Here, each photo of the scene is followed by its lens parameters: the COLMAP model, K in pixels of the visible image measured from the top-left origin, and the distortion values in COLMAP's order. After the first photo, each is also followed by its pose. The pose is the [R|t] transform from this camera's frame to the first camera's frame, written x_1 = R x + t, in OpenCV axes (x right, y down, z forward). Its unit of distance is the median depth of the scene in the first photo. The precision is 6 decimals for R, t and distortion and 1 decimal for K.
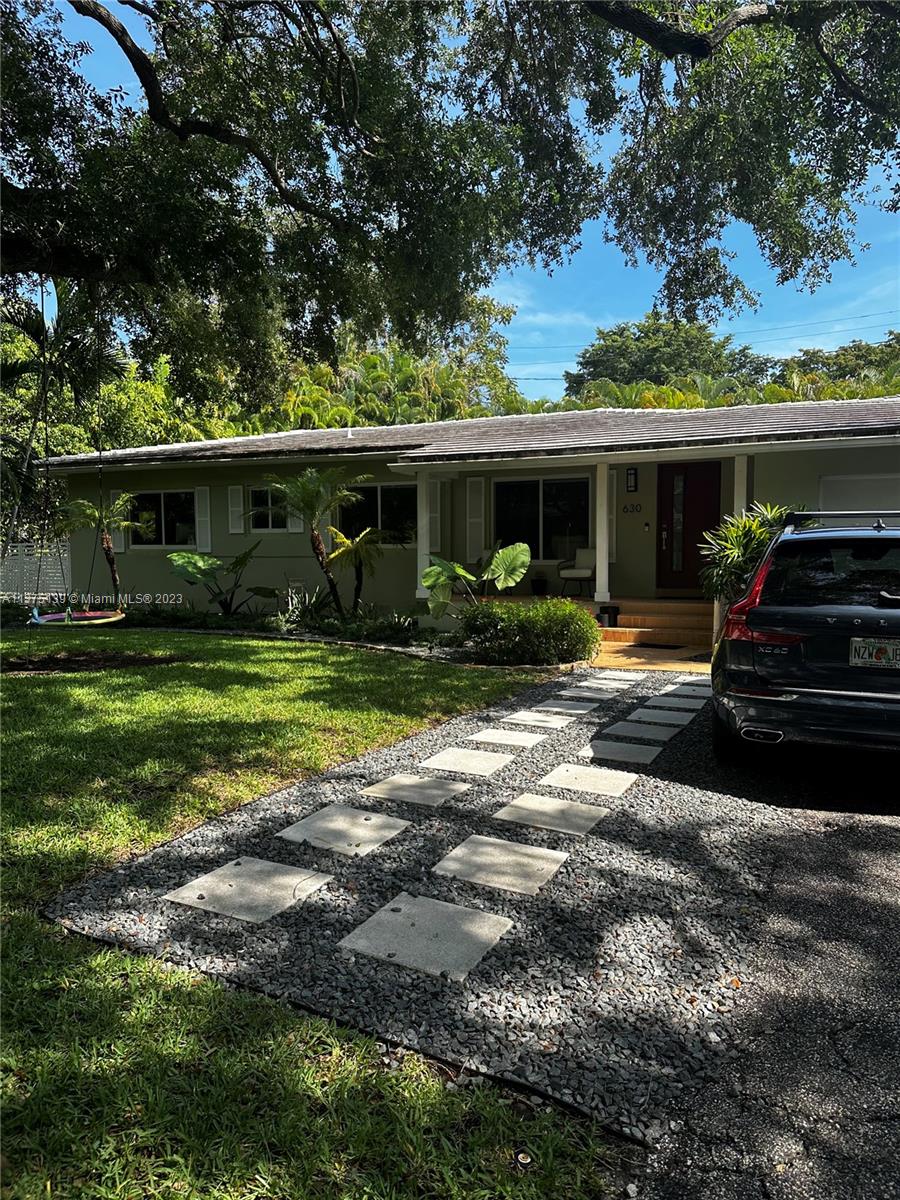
lens RADIAL K [[832.3, 0, 450.0], [0, 832.3, 600.0], [0, 0, 1]] dist [0.152574, -0.243457]
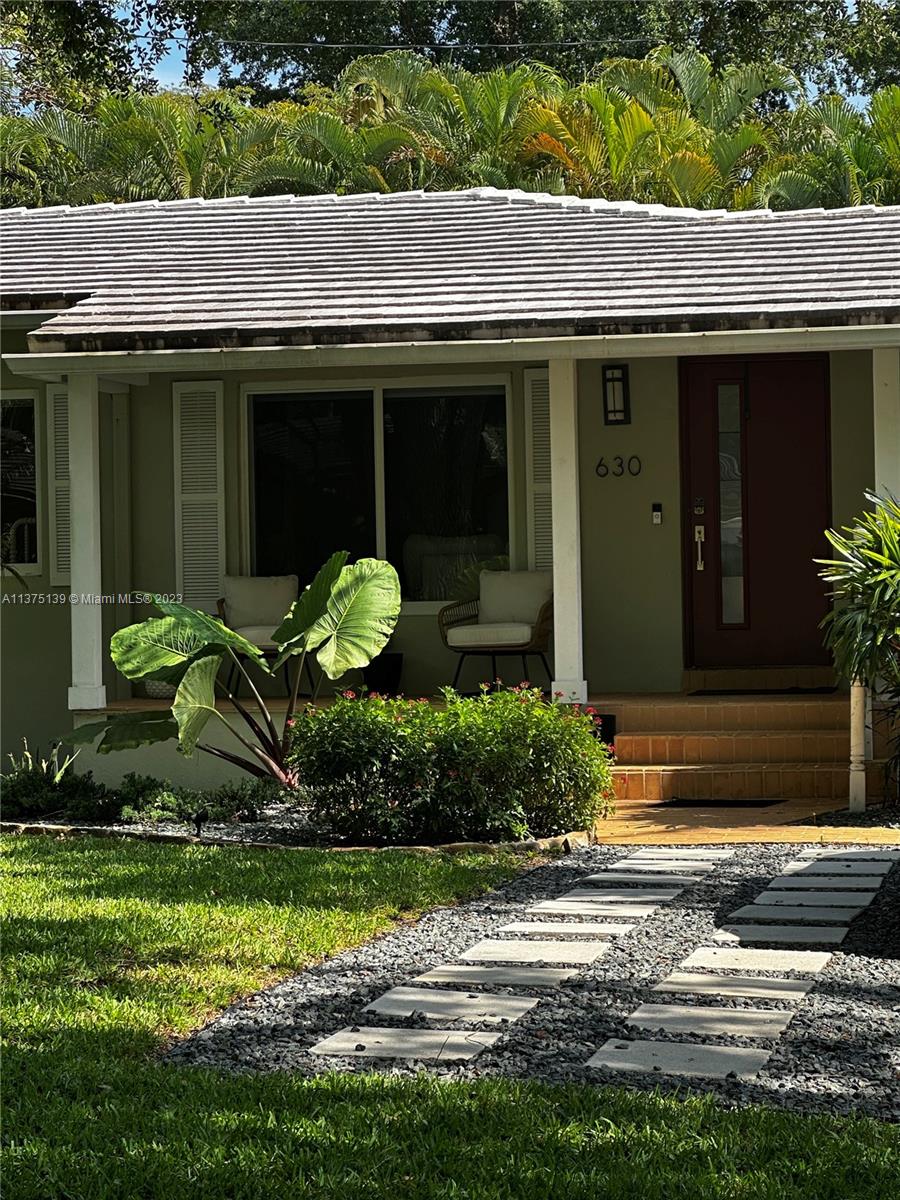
lens RADIAL K [[3147.2, 0, 450.0], [0, 3147.2, 600.0], [0, 0, 1]] dist [-0.047964, 0.573569]
pose [[0.972813, -0.016005, 0.231038, -0.220246], [0.028220, 0.998367, -0.049664, 0.025748], [-0.229866, 0.054834, 0.971676, -0.445065]]
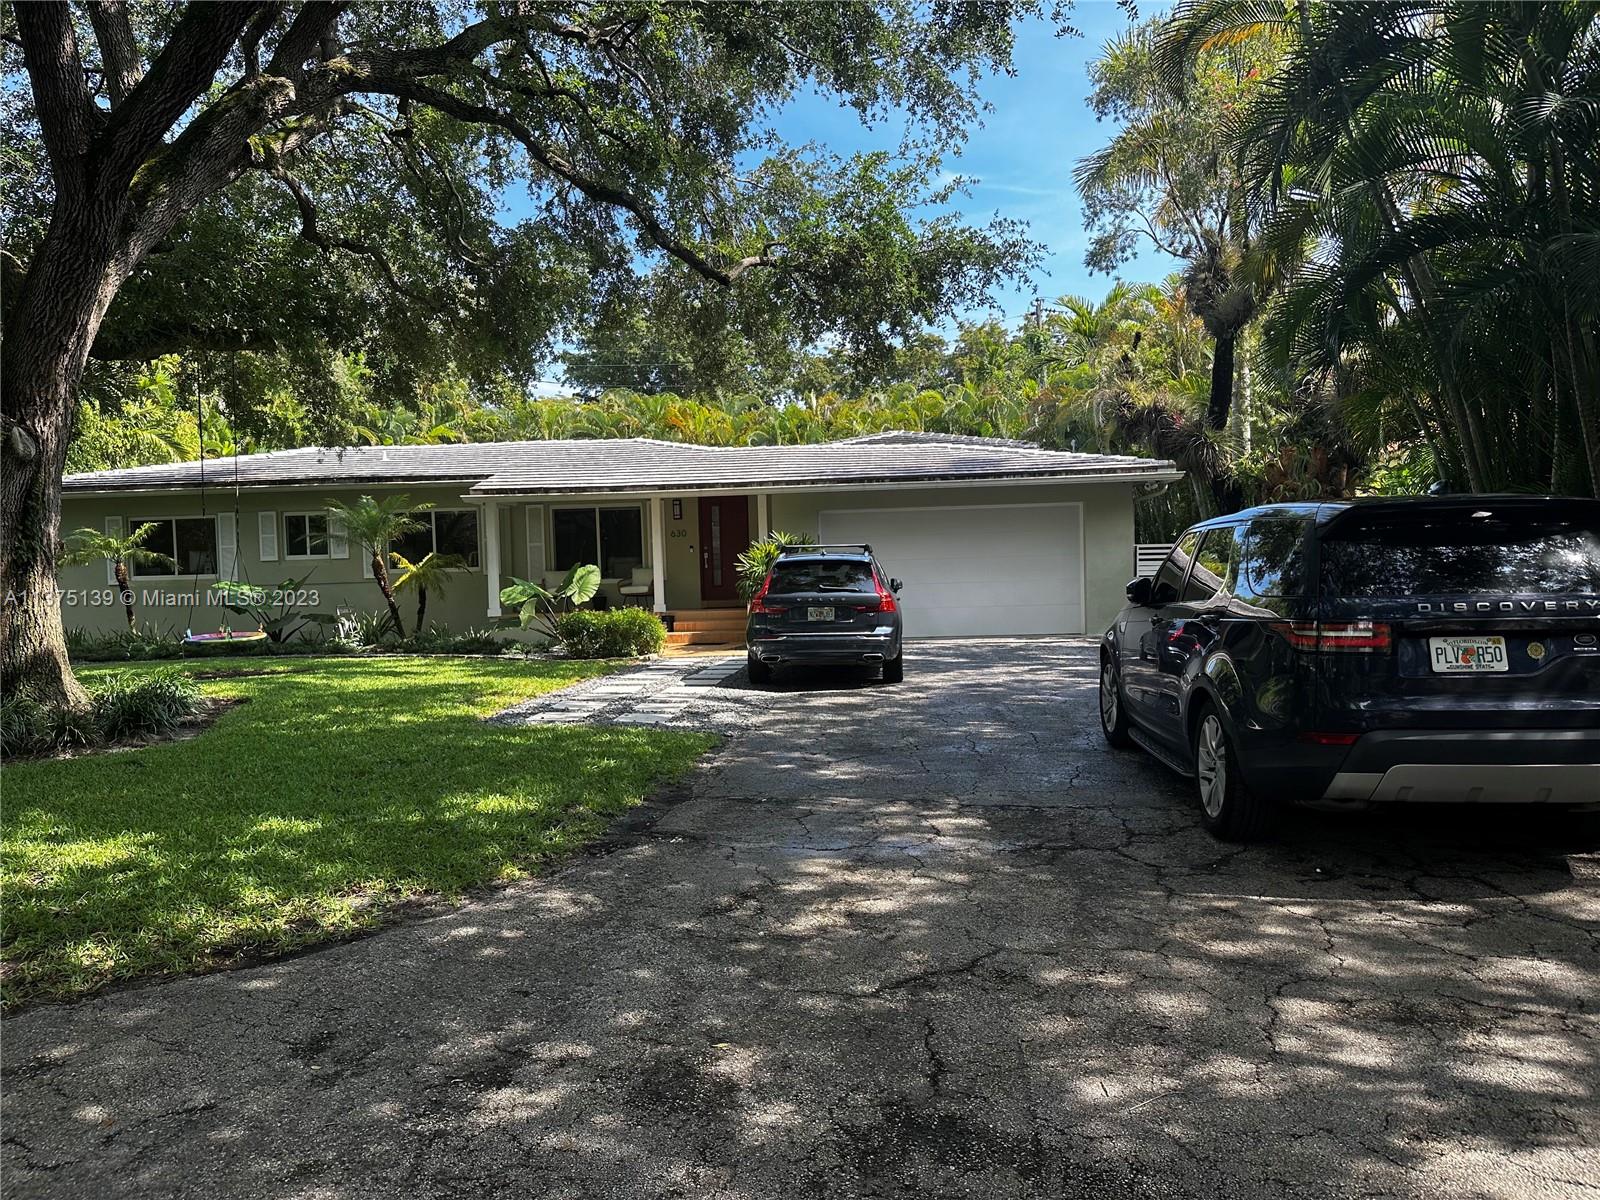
lens RADIAL K [[1109.7, 0, 800.0], [0, 1109.7, 600.0], [0, 0, 1]] dist [0.152574, -0.243457]
pose [[0.939030, -0.032939, 0.342254, -0.176751], [0.044411, 0.998682, -0.025735, 0.034852], [-0.340955, 0.039366, 0.939255, -0.572065]]
